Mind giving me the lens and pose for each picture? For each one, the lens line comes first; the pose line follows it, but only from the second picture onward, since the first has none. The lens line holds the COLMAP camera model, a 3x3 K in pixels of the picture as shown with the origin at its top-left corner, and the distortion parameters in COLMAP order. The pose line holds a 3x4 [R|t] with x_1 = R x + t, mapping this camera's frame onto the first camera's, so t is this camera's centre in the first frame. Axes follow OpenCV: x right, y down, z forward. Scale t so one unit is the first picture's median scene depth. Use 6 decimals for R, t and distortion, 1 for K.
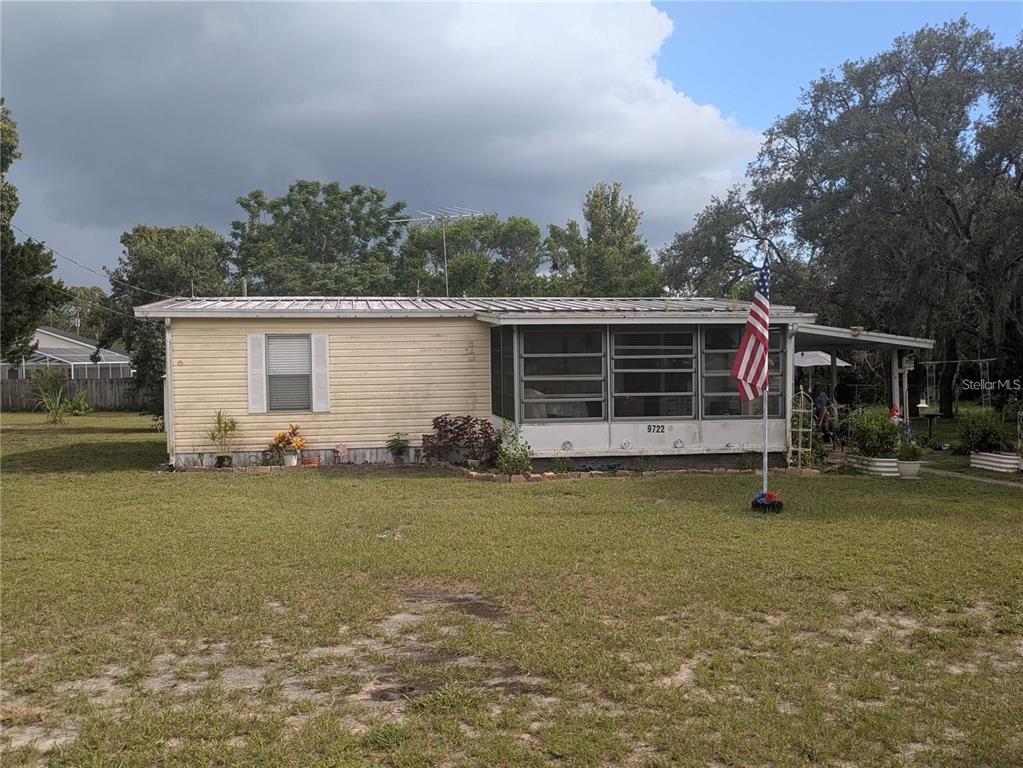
lens RADIAL K [[906.9, 0, 511.5], [0, 906.9, 384.0], [0, 0, 1]] dist [0.063775, -0.074569]
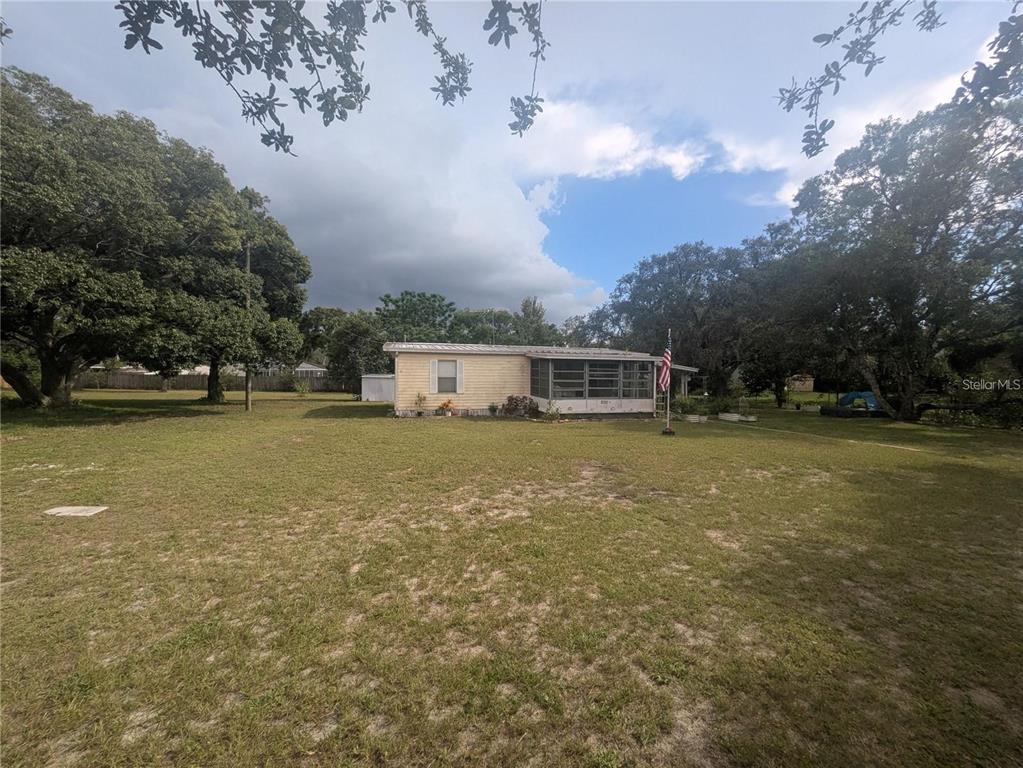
lens RADIAL K [[403.3, 0, 514.9], [0, 403.3, 386.6], [0, 0, 1]] dist [-0.002413, -0.000629]
pose [[0.992419, 0.018059, 0.121570, -0.198119], [-0.019118, 0.999789, 0.007547, 0.002871], [-0.121408, -0.009814, 0.992554, -0.047294]]
